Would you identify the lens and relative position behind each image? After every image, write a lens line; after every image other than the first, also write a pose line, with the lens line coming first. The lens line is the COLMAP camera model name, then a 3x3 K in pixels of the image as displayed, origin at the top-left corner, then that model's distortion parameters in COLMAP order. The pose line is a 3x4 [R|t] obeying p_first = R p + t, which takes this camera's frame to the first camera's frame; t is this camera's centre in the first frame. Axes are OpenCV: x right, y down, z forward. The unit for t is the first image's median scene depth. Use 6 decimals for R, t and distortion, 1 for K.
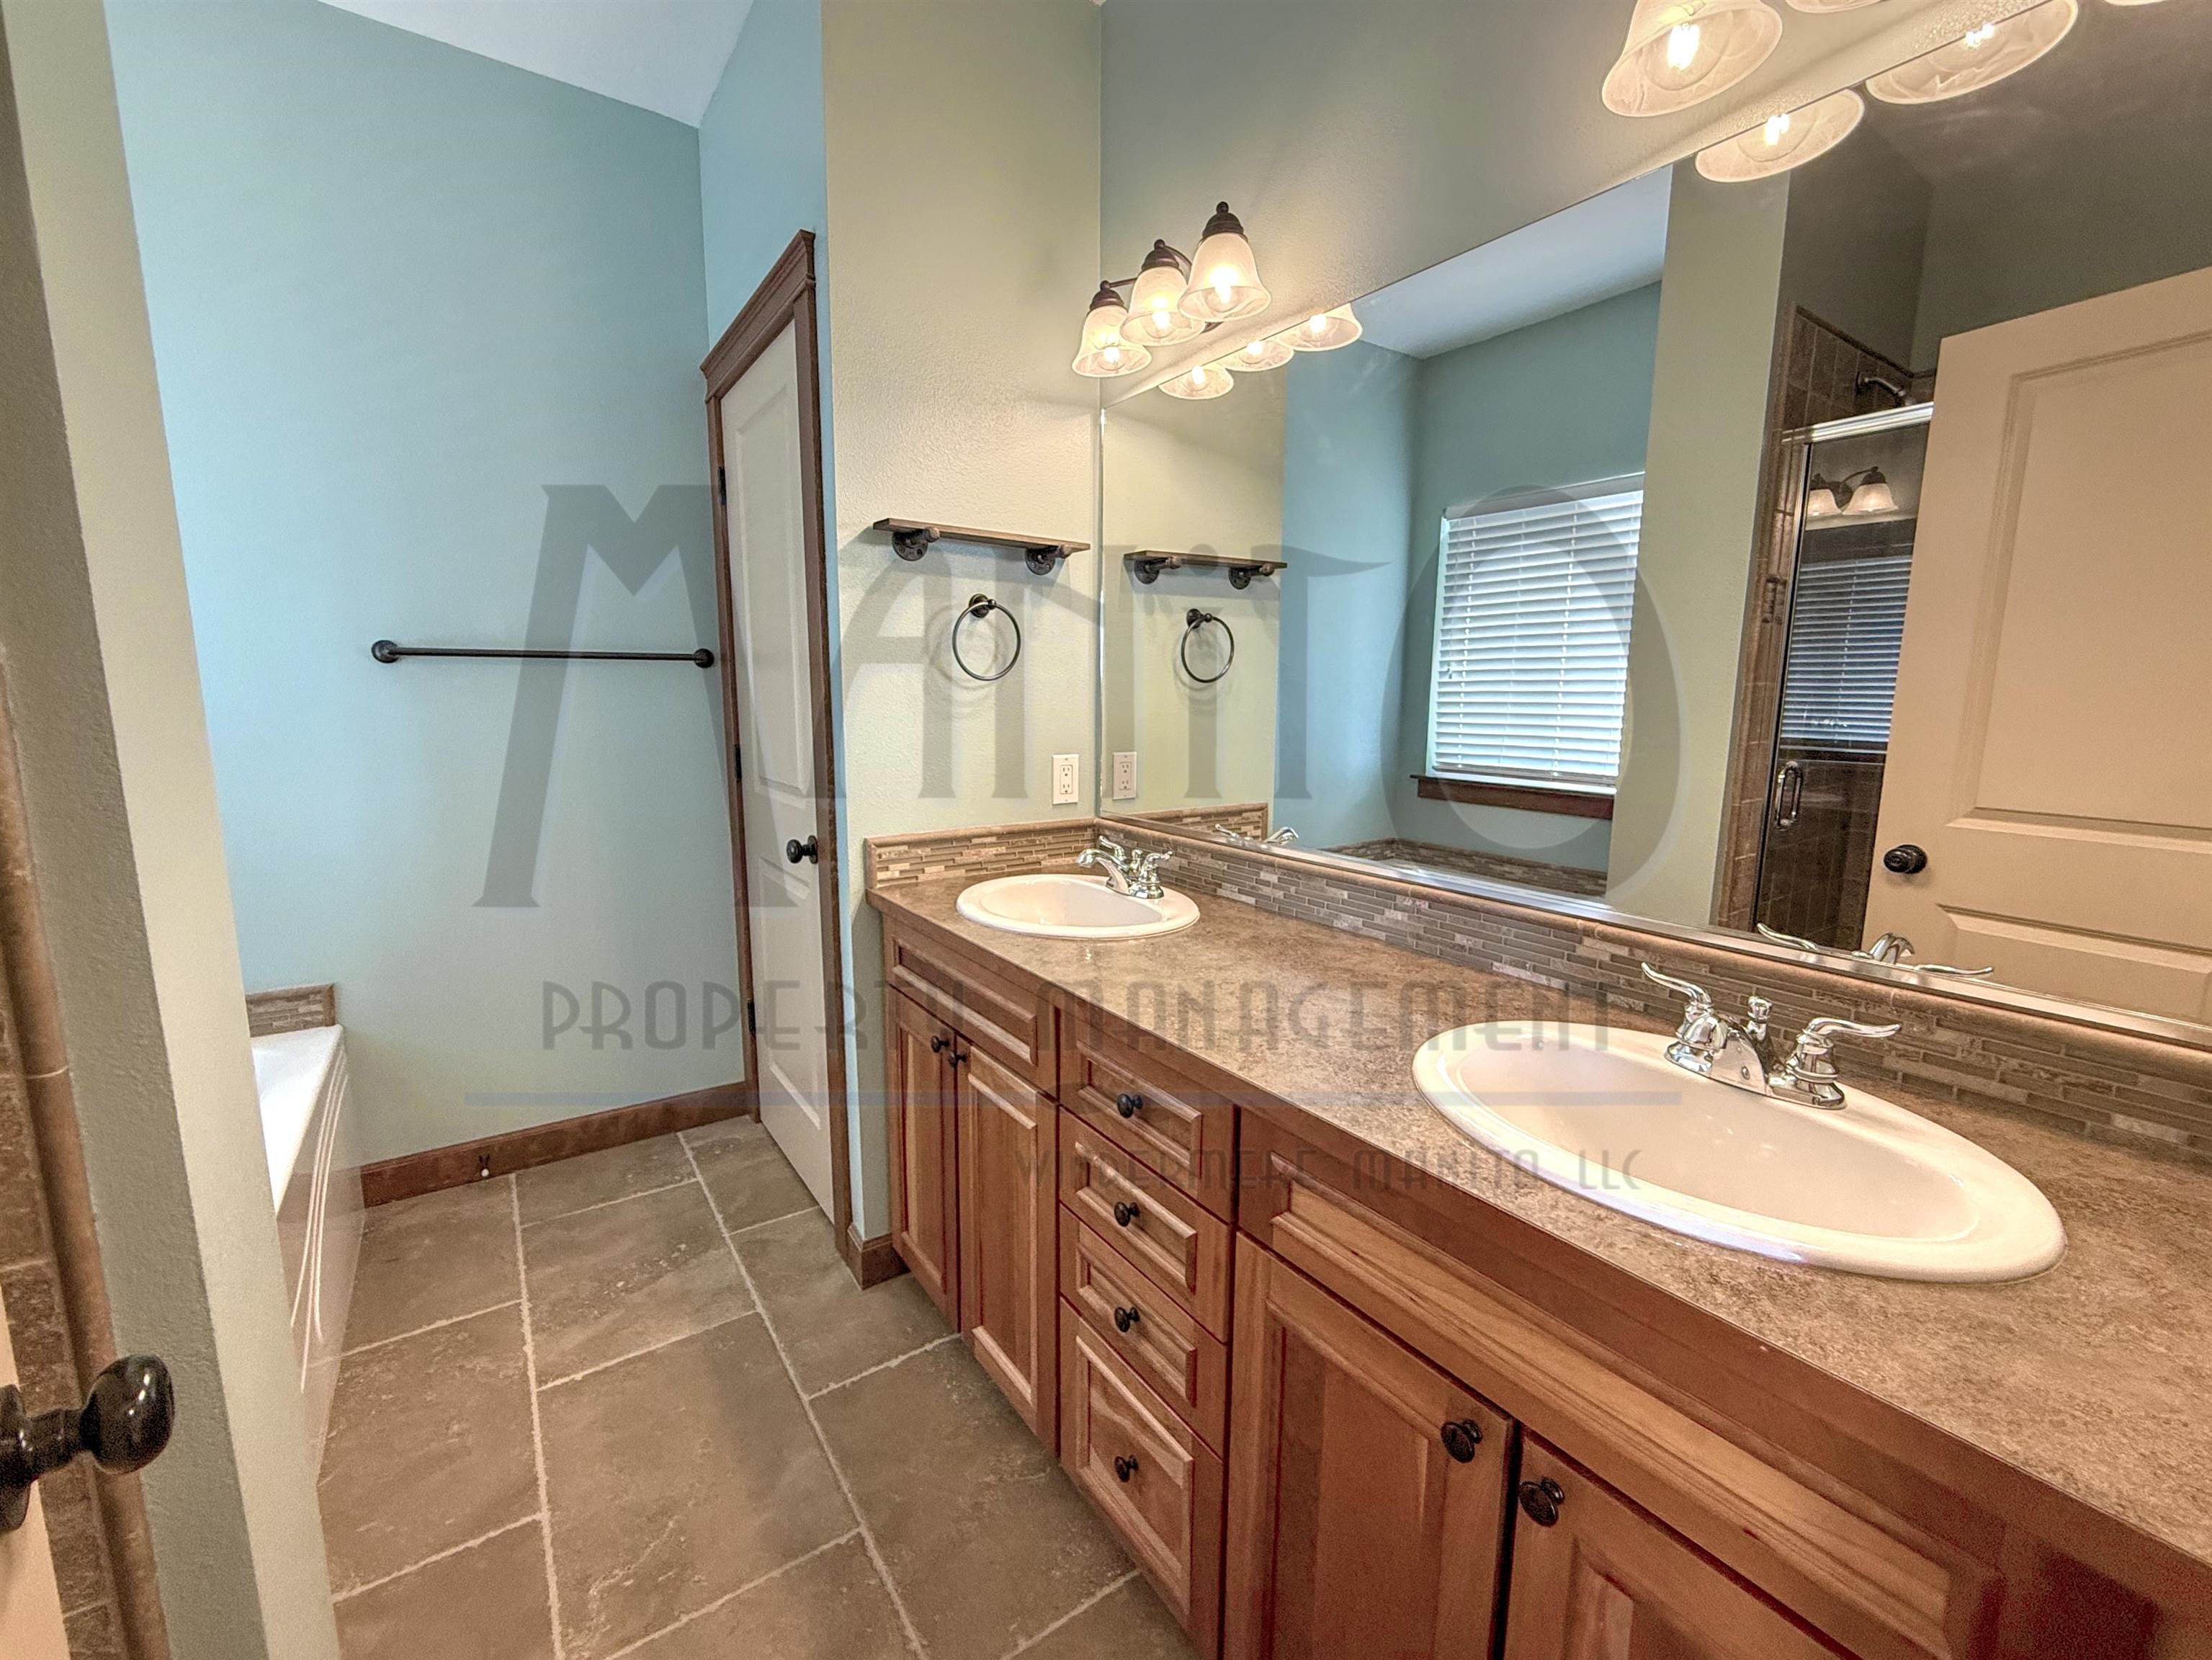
lens RADIAL K [[885.9, 0, 1102.0], [0, 885.9, 825.4], [0, 0, 1]] dist [-0.000843, -0.000404]
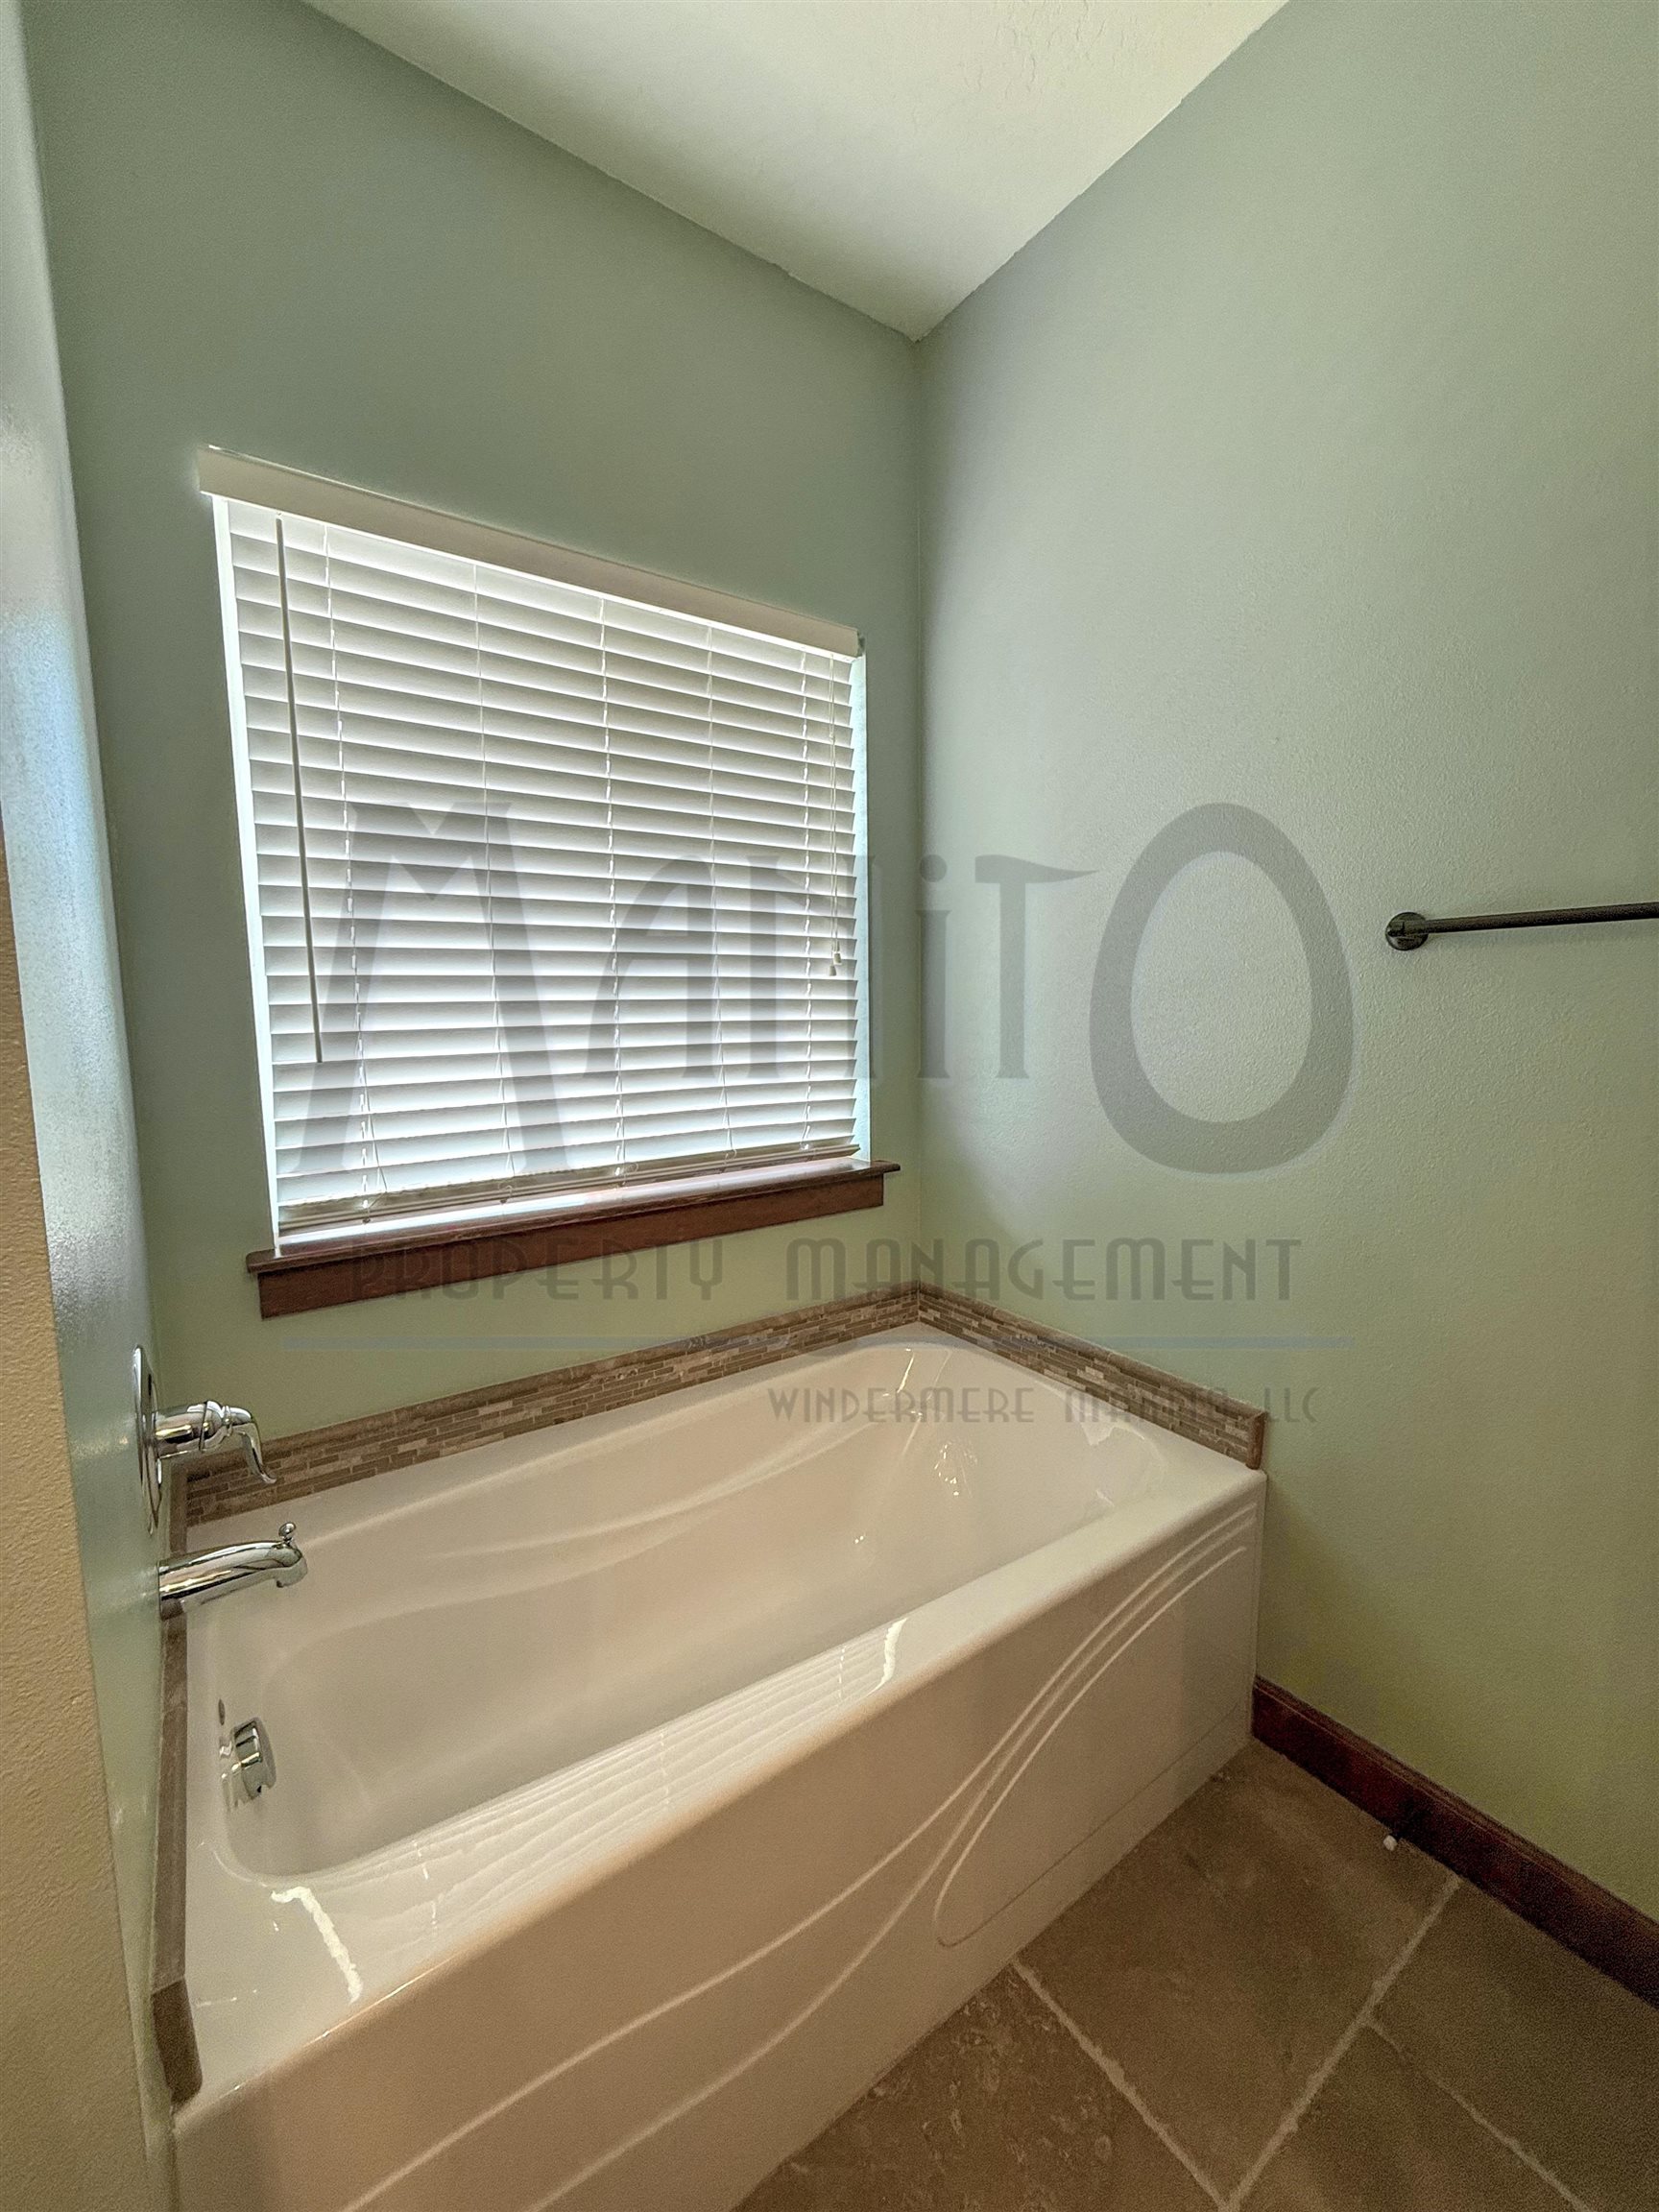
lens RADIAL K [[885.8, 0, 828.4], [0, 885.8, 1099.8], [0, 0, 1]] dist [-0.000843, -0.000404]
pose [[0.008383, 0.103651, -0.994578, -0.199222], [-0.135997, 0.985490, 0.101558, -0.089393], [0.990674, 0.134408, 0.022358, 0.606816]]
